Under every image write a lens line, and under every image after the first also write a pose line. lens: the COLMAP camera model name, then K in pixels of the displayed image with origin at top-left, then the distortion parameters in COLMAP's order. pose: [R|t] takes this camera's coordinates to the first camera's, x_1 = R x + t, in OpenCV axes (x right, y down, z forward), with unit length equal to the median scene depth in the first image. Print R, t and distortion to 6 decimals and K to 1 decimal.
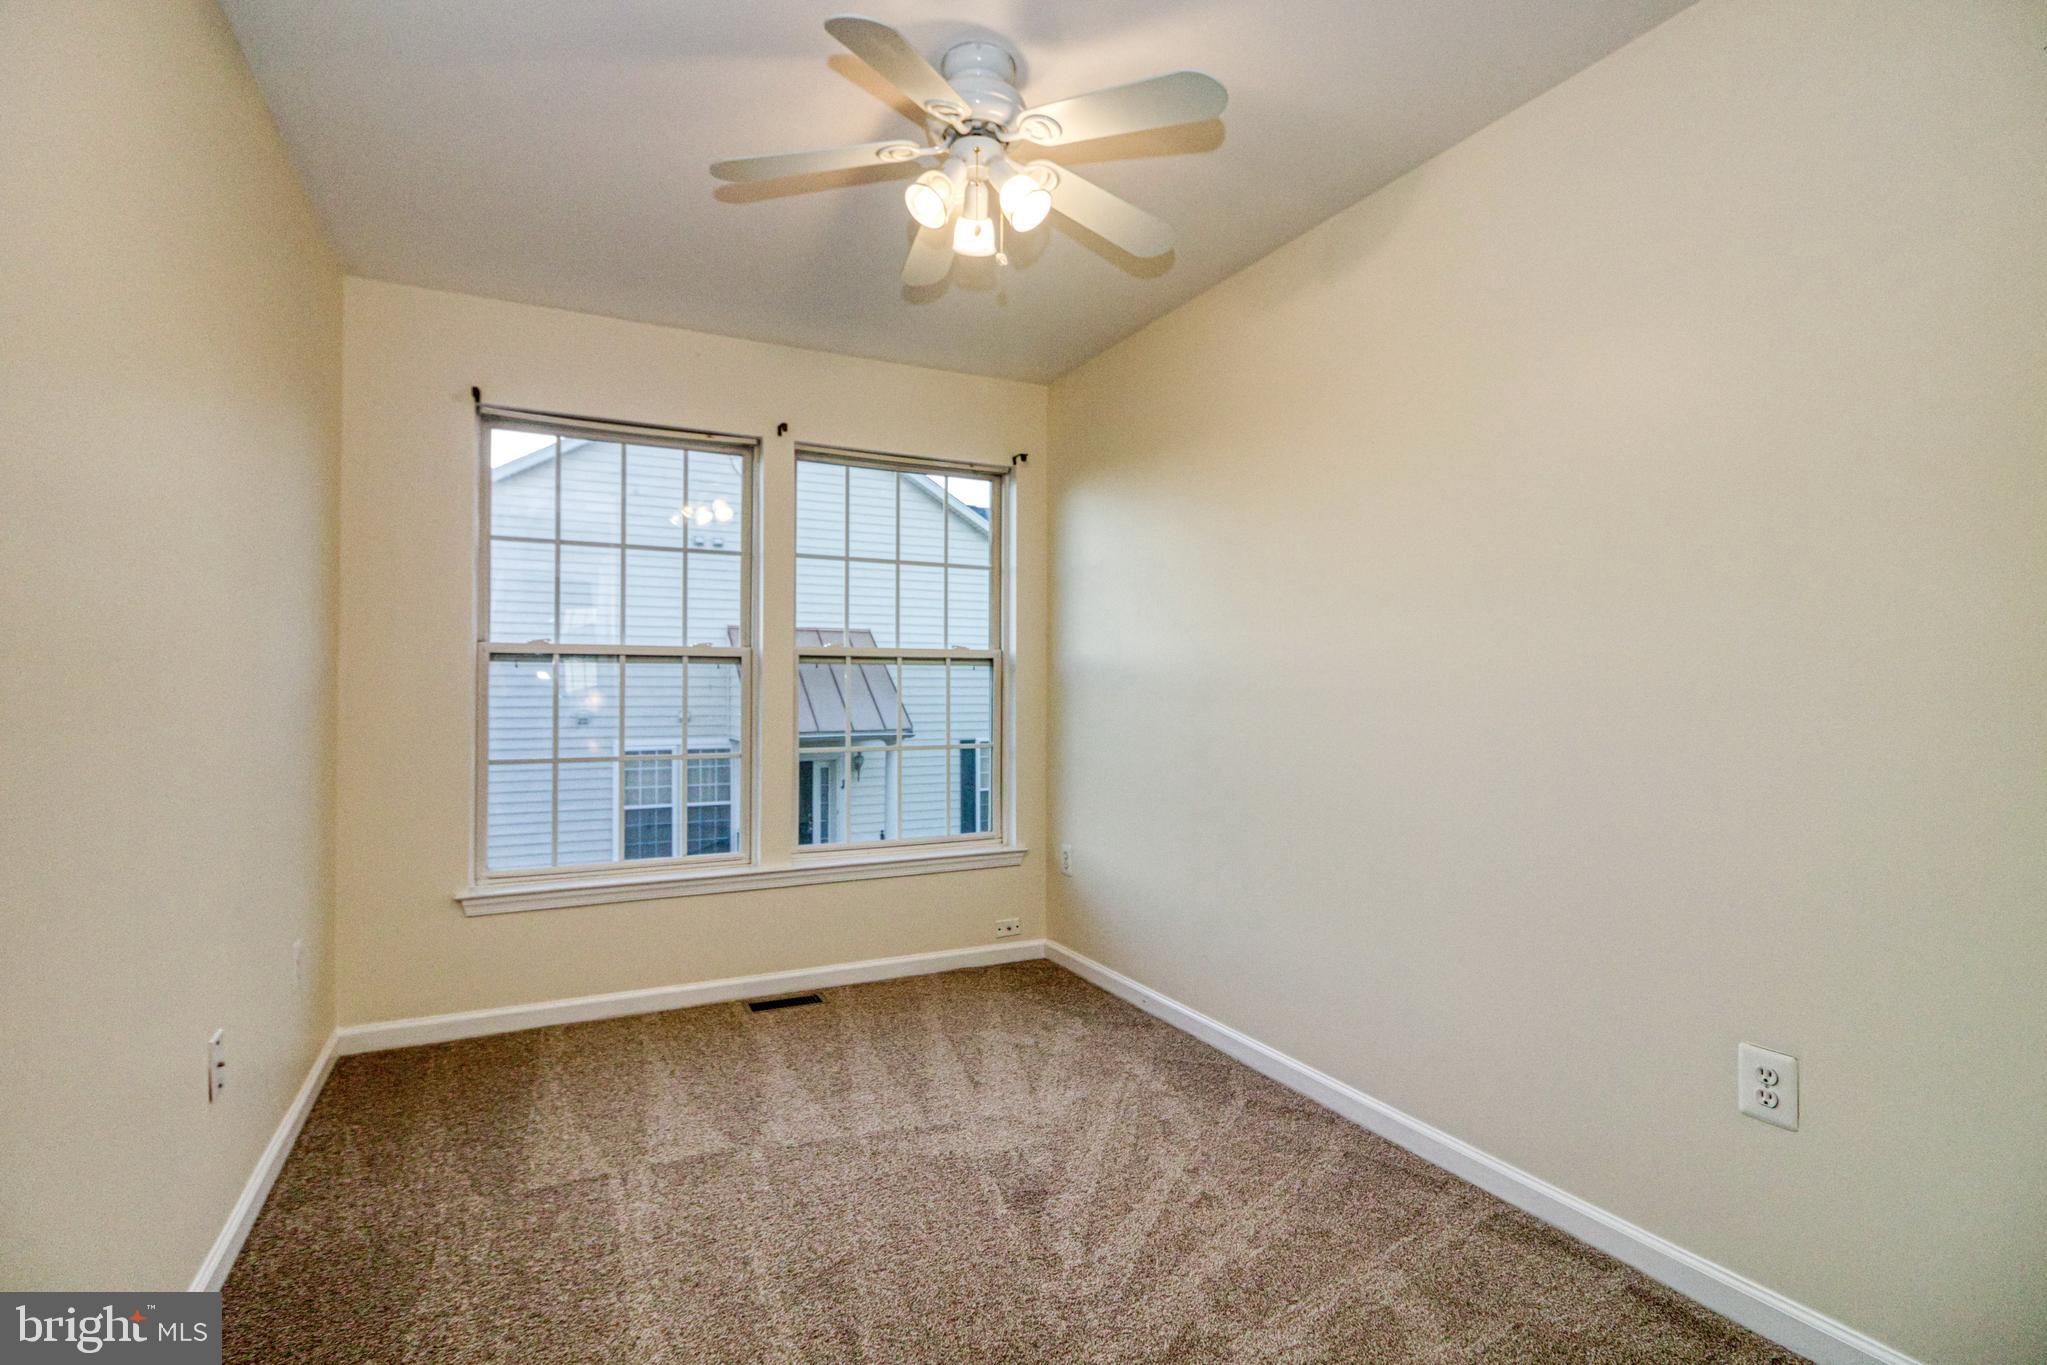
lens RADIAL K [[936.6, 0, 993.0], [0, 936.6, 672.3], [0, 0, 1]] dist [0.003446, -0.000115]
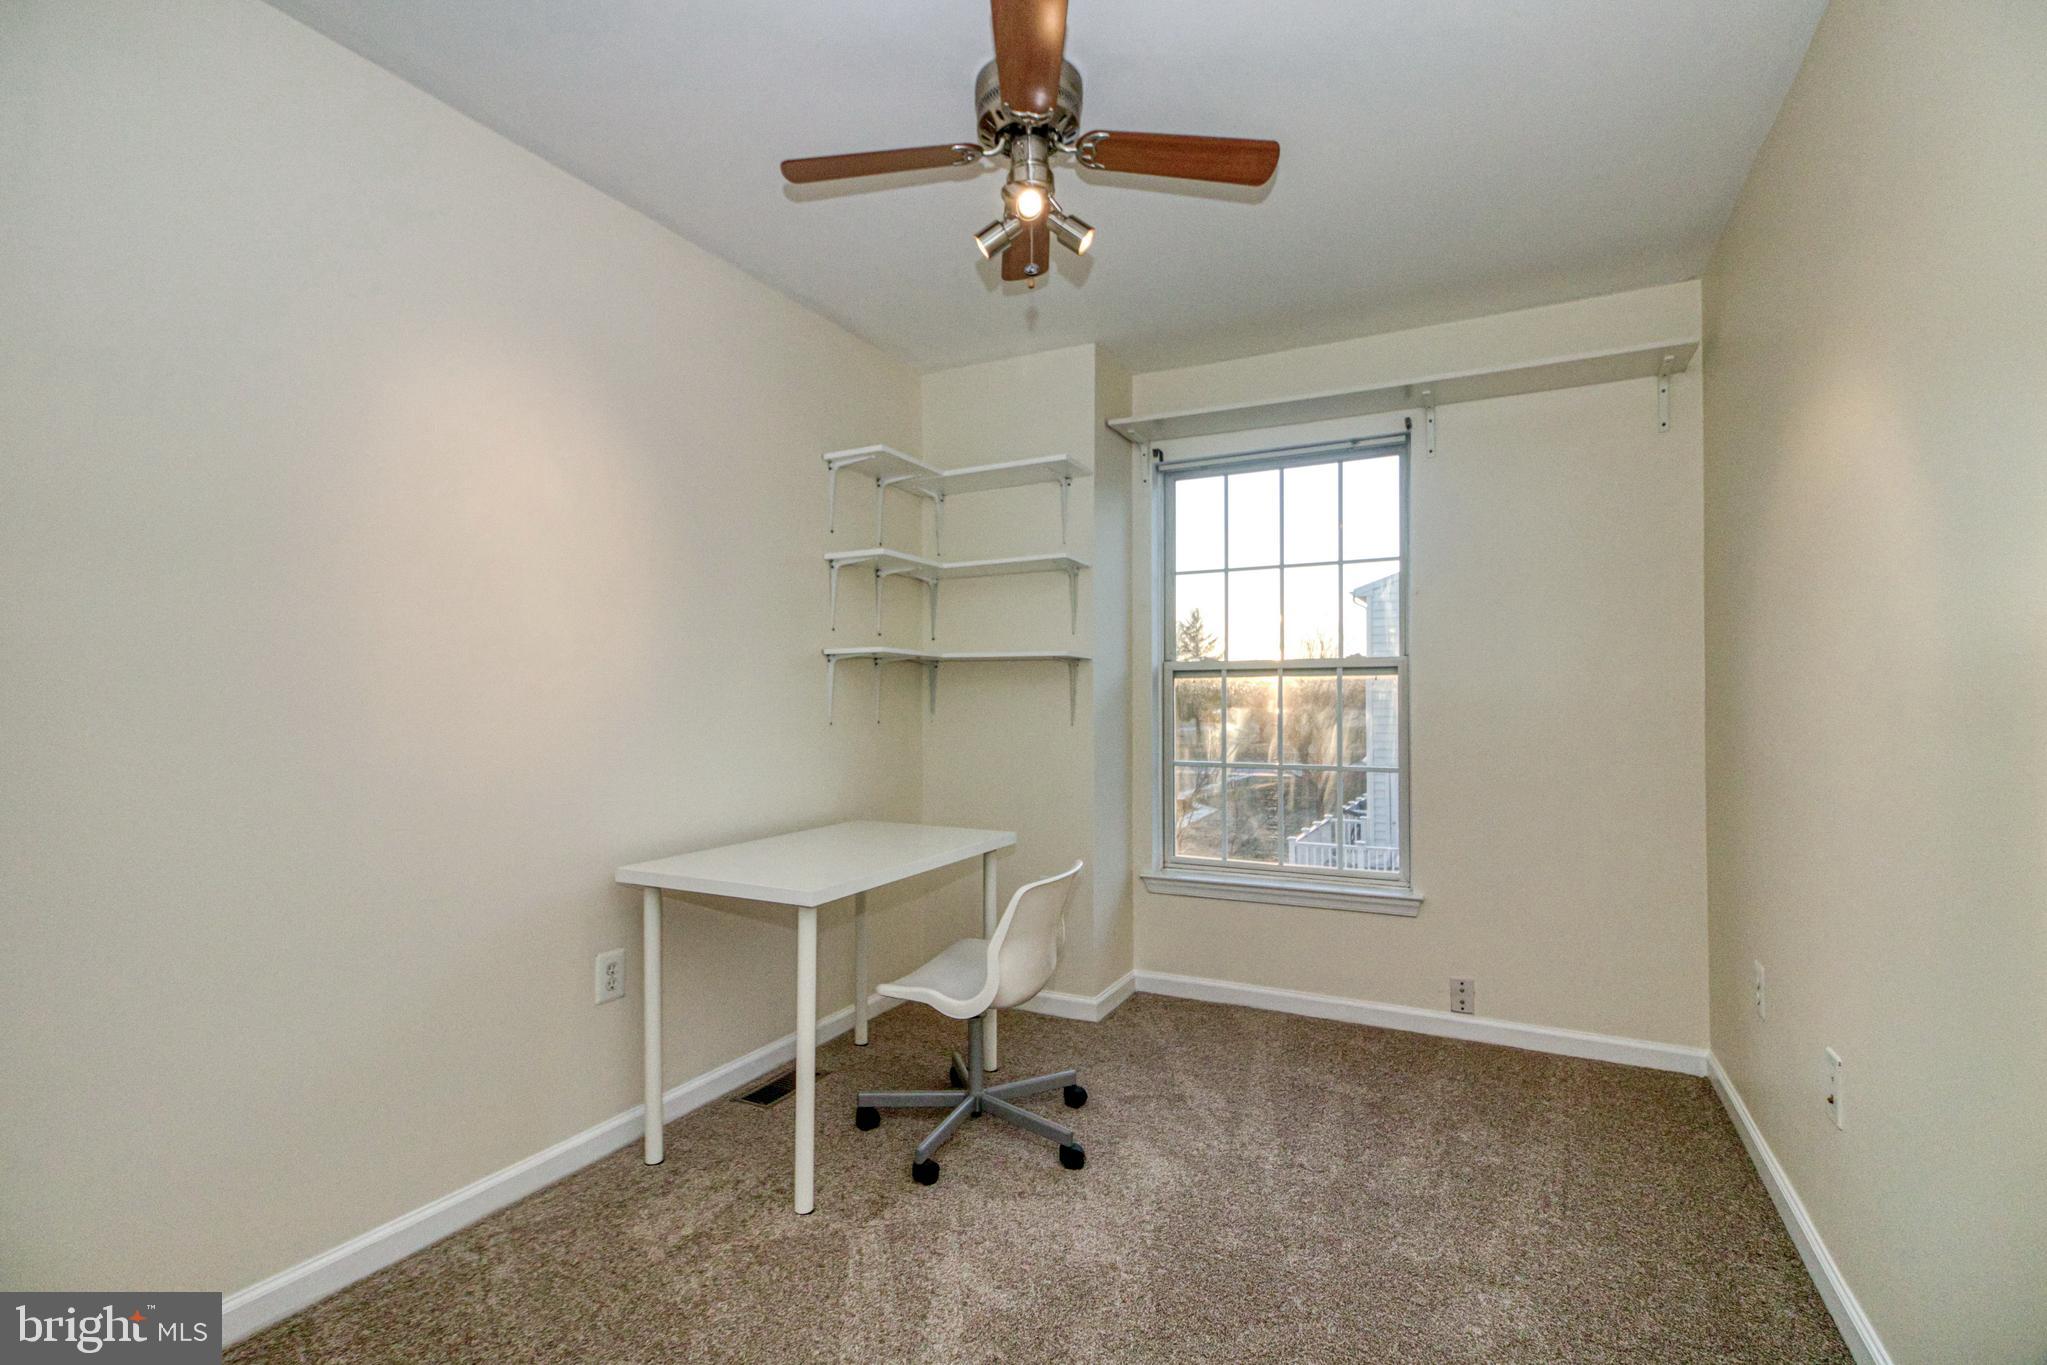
lens RADIAL K [[941.5, 0, 1023.5], [0, 941.5, 682.5], [0, 0, 1]] dist [0.001884, -0.001085]
pose [[0.609206, -0.016250, -0.792846, 0.482987], [0.015406, 0.999844, -0.008655, 0.001579], [0.792862, -0.006942, 0.609361, 0.228472]]
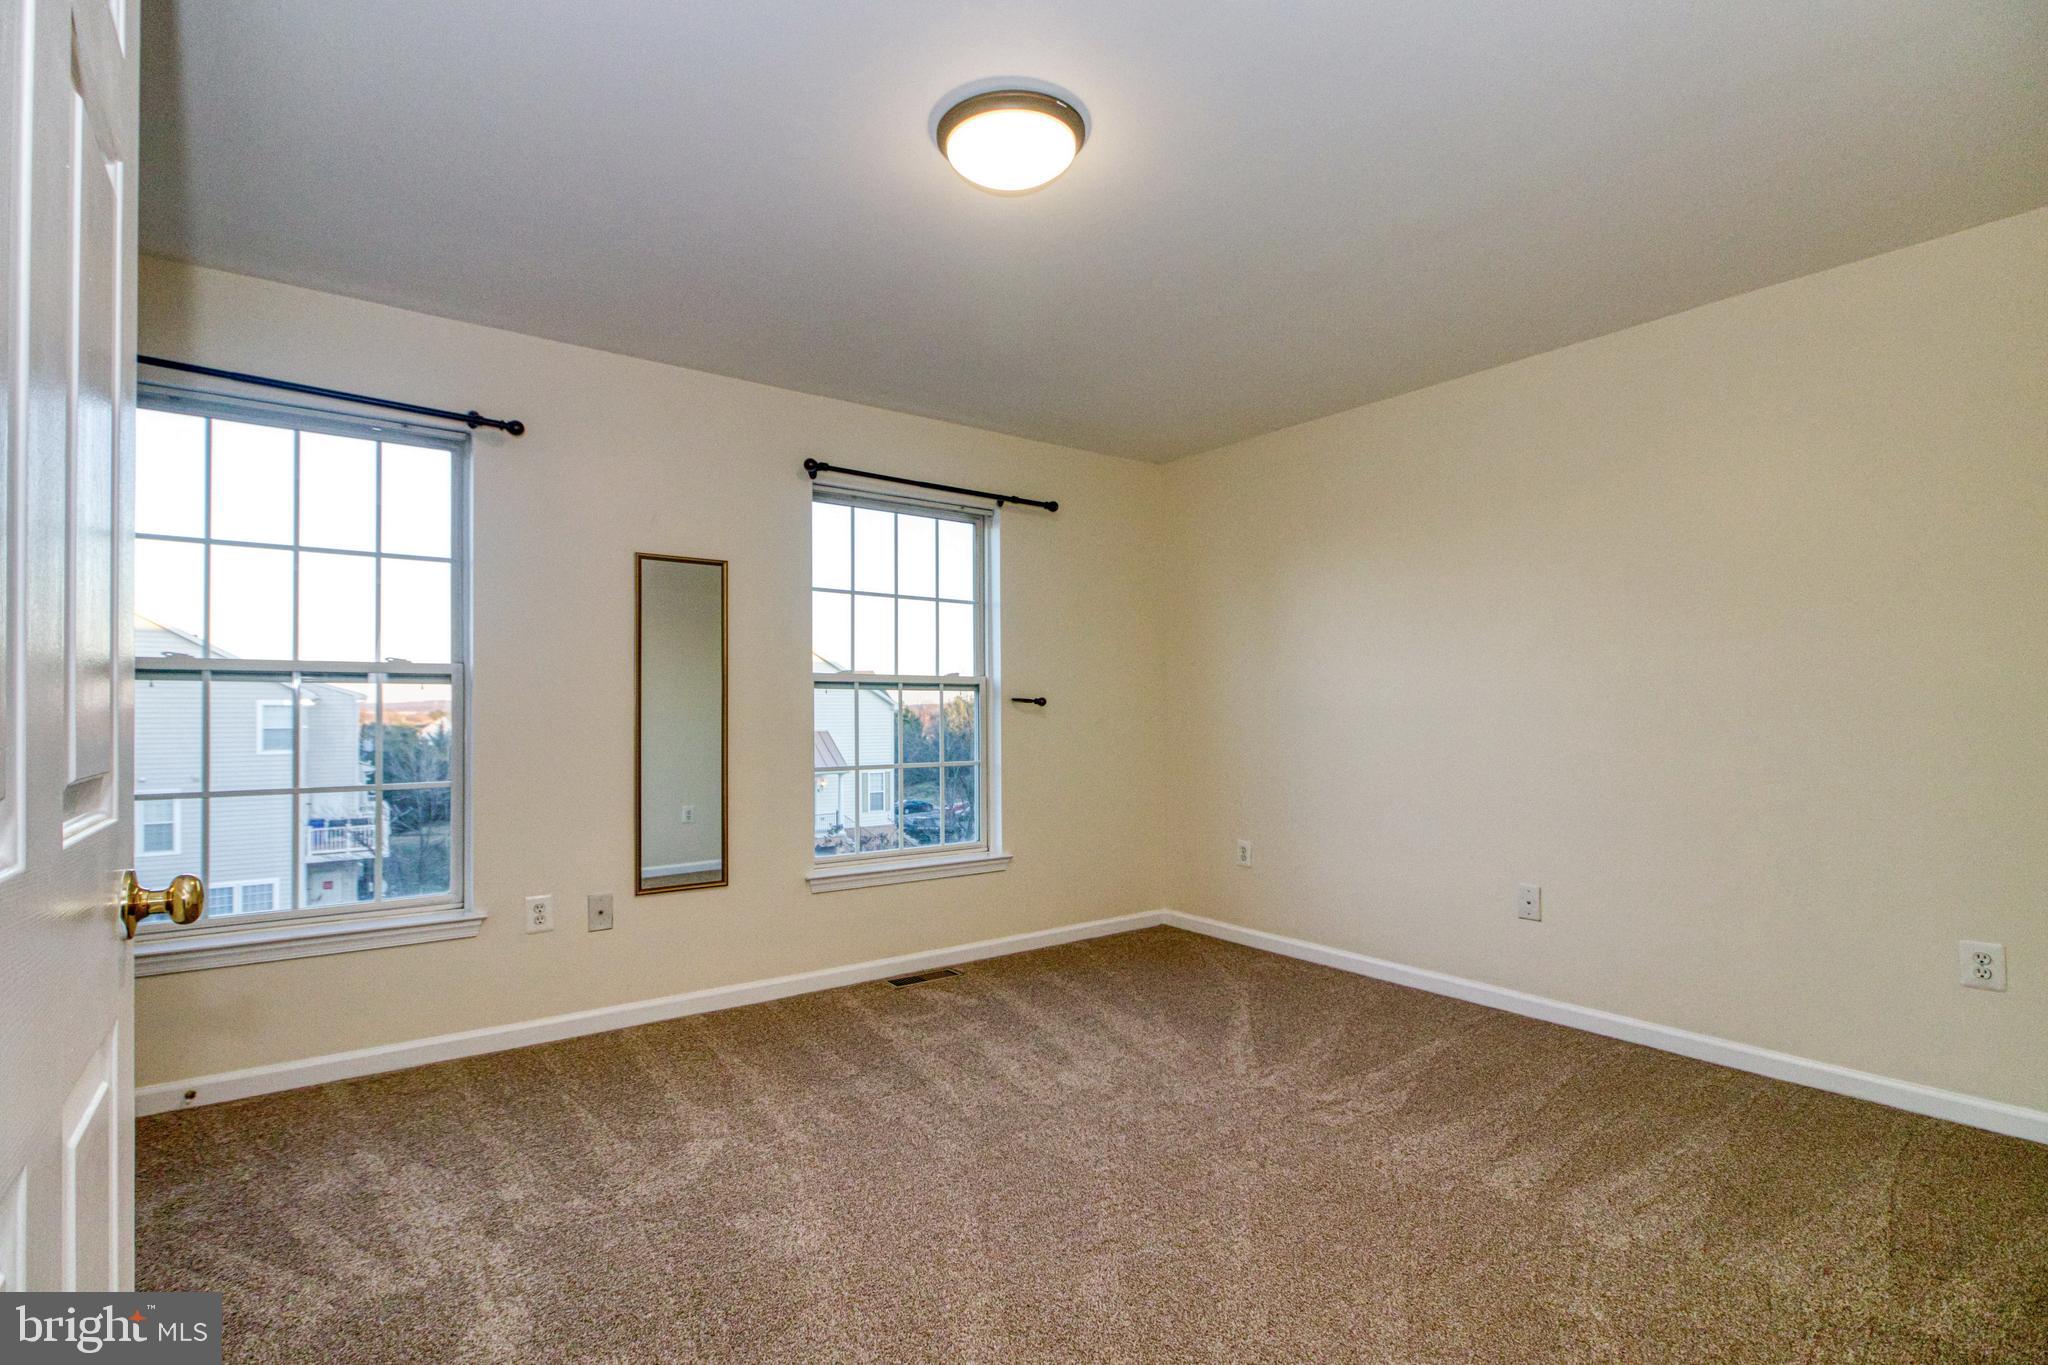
lens RADIAL K [[955.8, 0, 956.7], [0, 955.8, 686.2], [0, 0, 1]] dist [-0.001144, -0.000245]
pose [[0.983138, 0.006223, 0.182758, -0.235686], [-0.004304, 0.999931, -0.010894, -0.000371], [-0.182813, 0.009924, 0.983098, -0.110308]]
